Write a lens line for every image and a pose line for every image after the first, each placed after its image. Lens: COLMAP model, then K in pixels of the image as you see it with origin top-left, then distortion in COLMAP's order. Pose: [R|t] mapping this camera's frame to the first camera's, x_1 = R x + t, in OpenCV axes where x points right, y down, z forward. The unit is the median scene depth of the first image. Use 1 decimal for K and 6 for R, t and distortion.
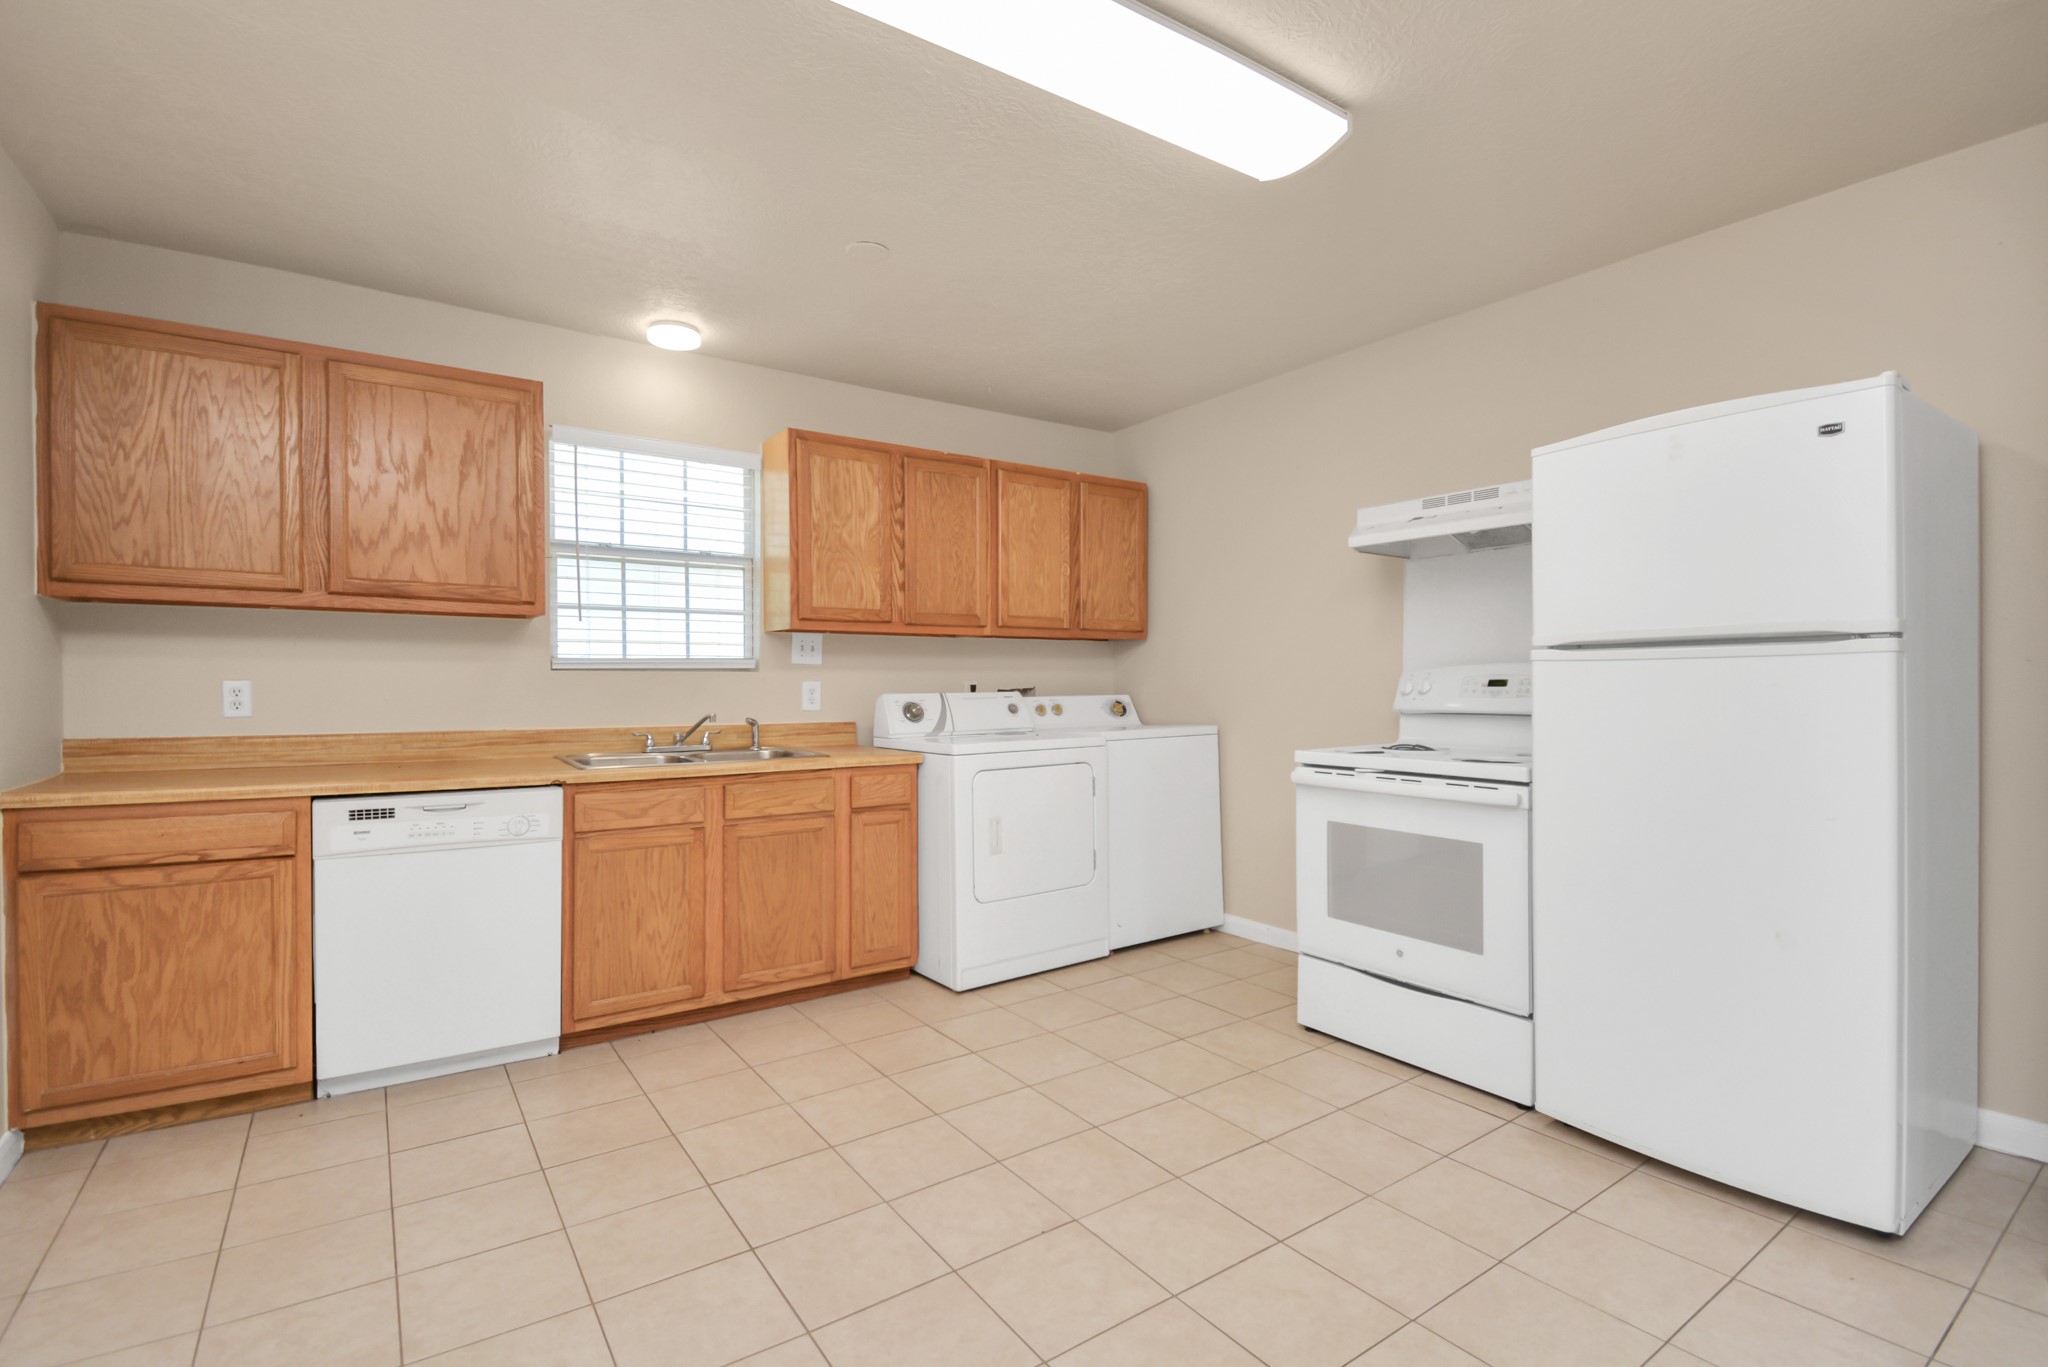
lens RADIAL K [[923.1, 0, 1001.1], [0, 923.1, 691.3], [0, 0, 1]] dist [0.033583, -0.028738]
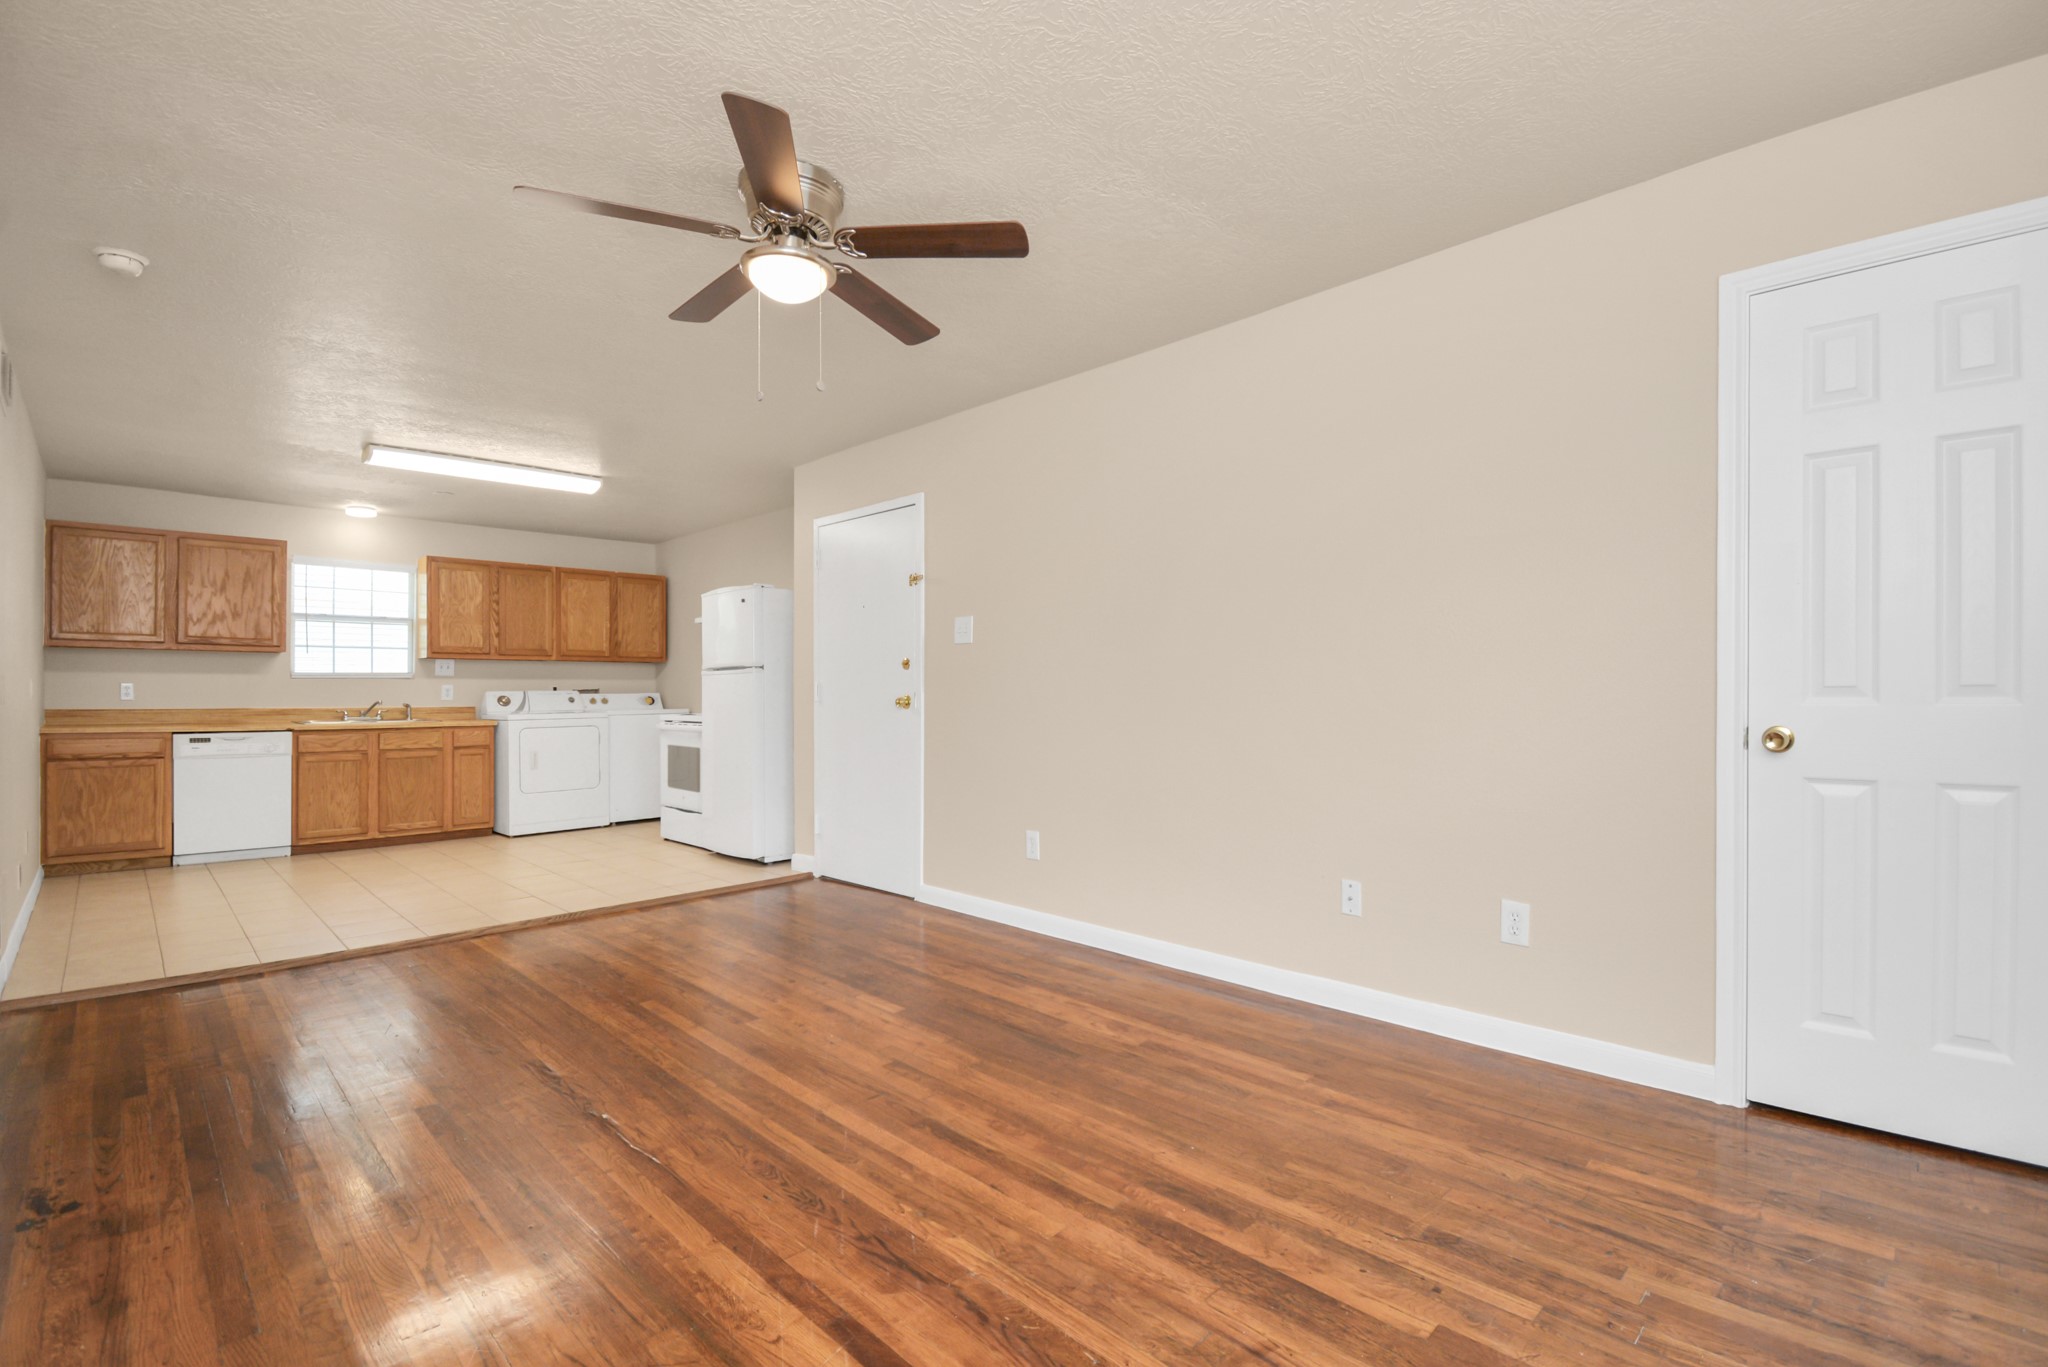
lens RADIAL K [[930.7, 0, 1024.0], [0, 930.7, 683.5], [0, 0, 1]] dist [0.013129, -0.024002]
pose [[0.985234, -0.001479, 0.171205, 0.793728], [0.005186, 0.999762, -0.021205, 0.041964], [-0.171133, 0.021780, 0.985007, -1.354755]]
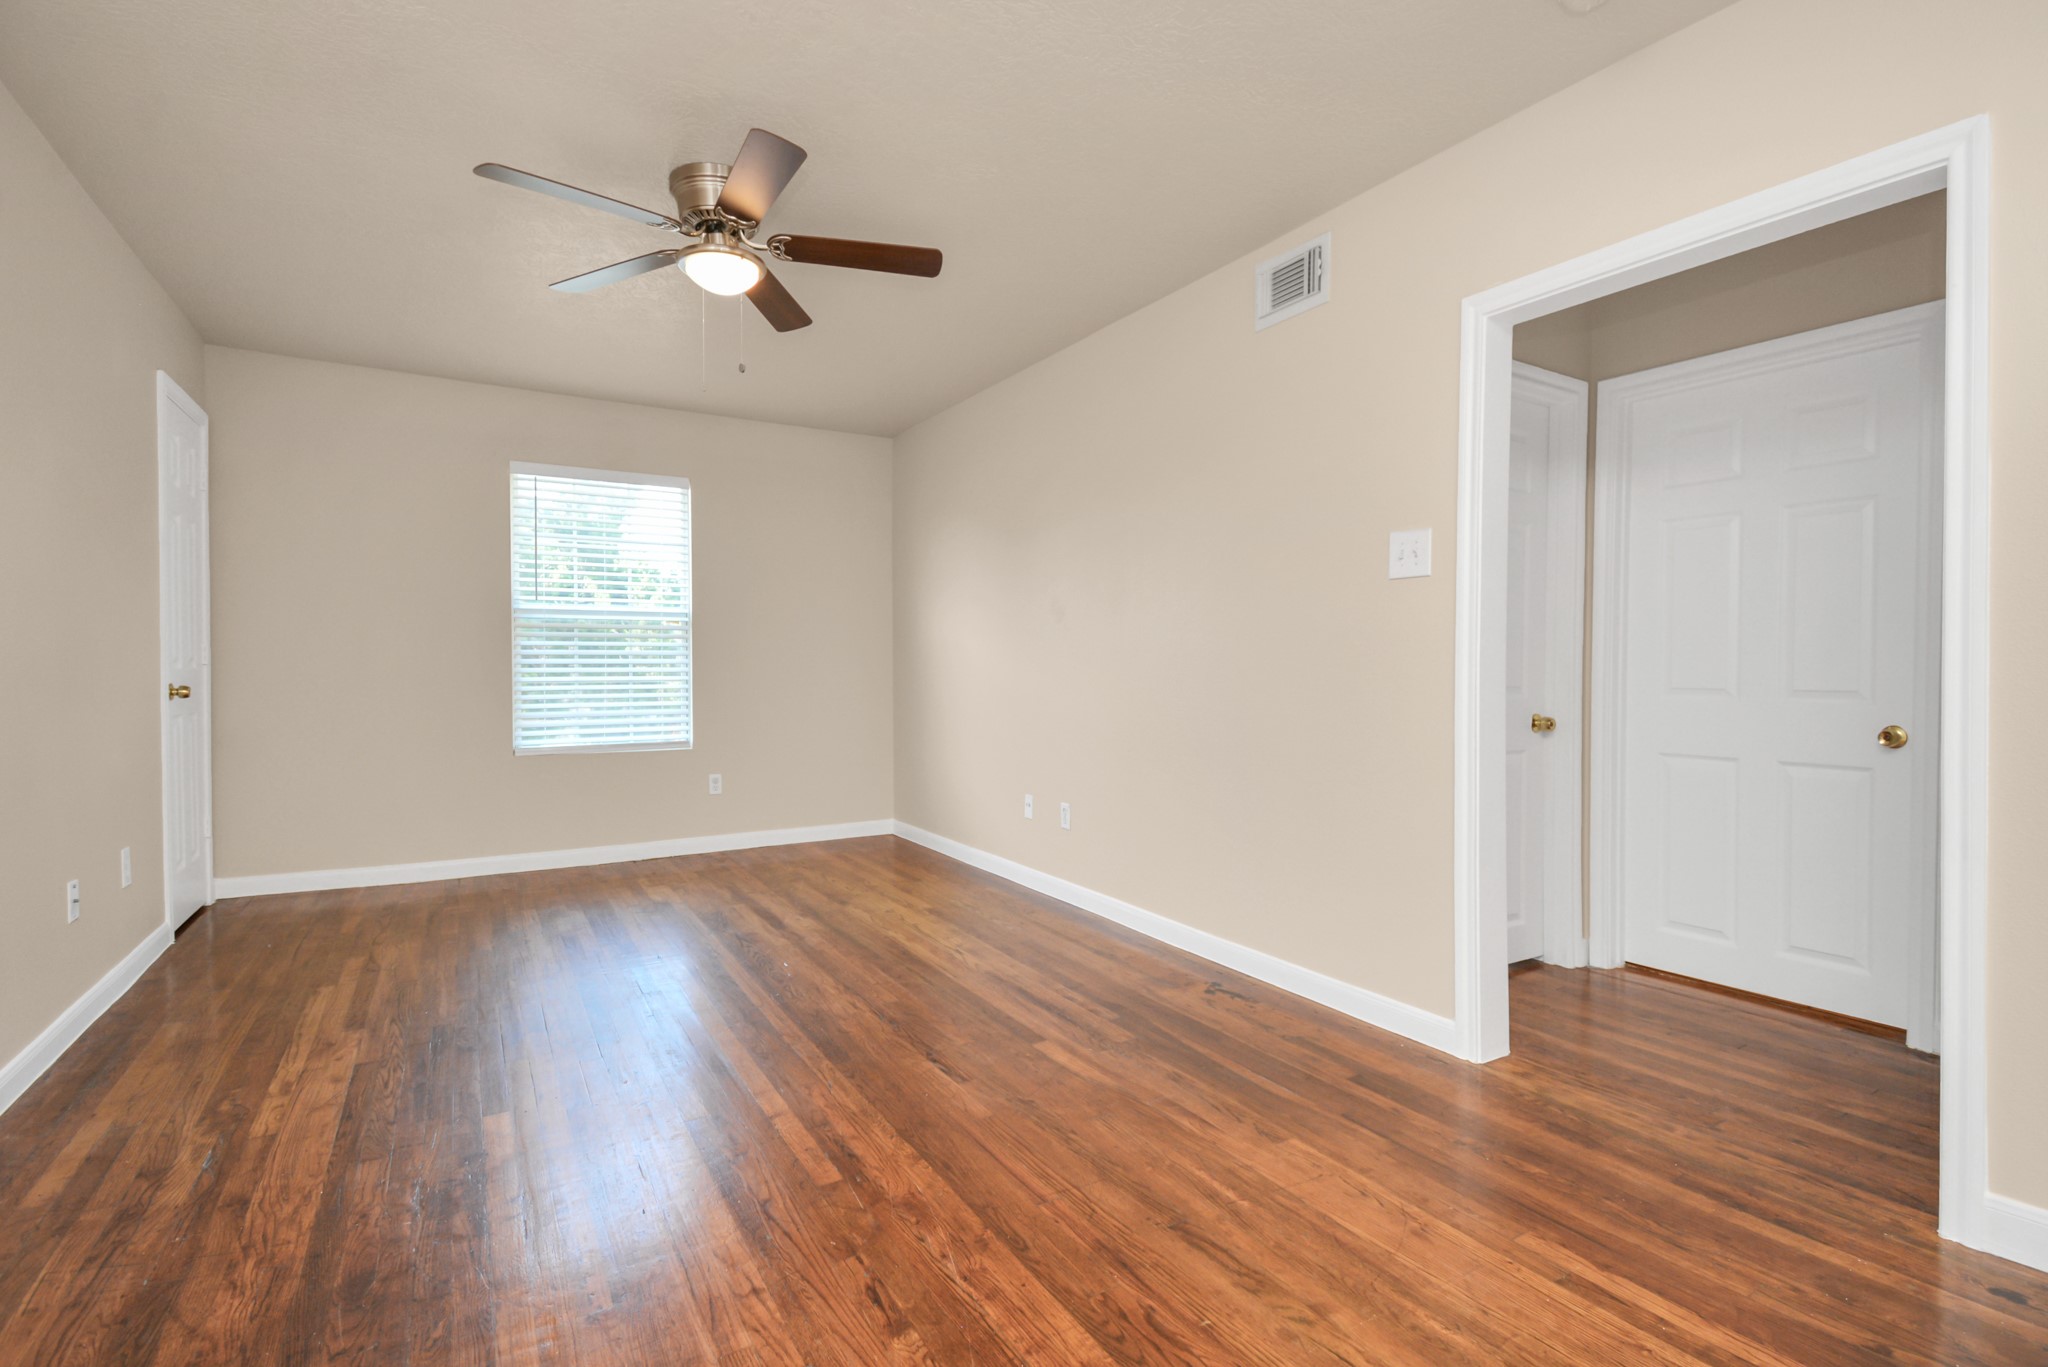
lens RADIAL K [[960.7, 0, 1054.4], [0, 960.7, 683.3], [0, 0, 1]] dist [0.010393, -0.023958]
pose [[-0.999113, 0.003358, 0.041985, 0.378753], [0.004518, 0.999610, 0.027557, 0.032742], [-0.041876, 0.027723, -0.998738, 0.375332]]
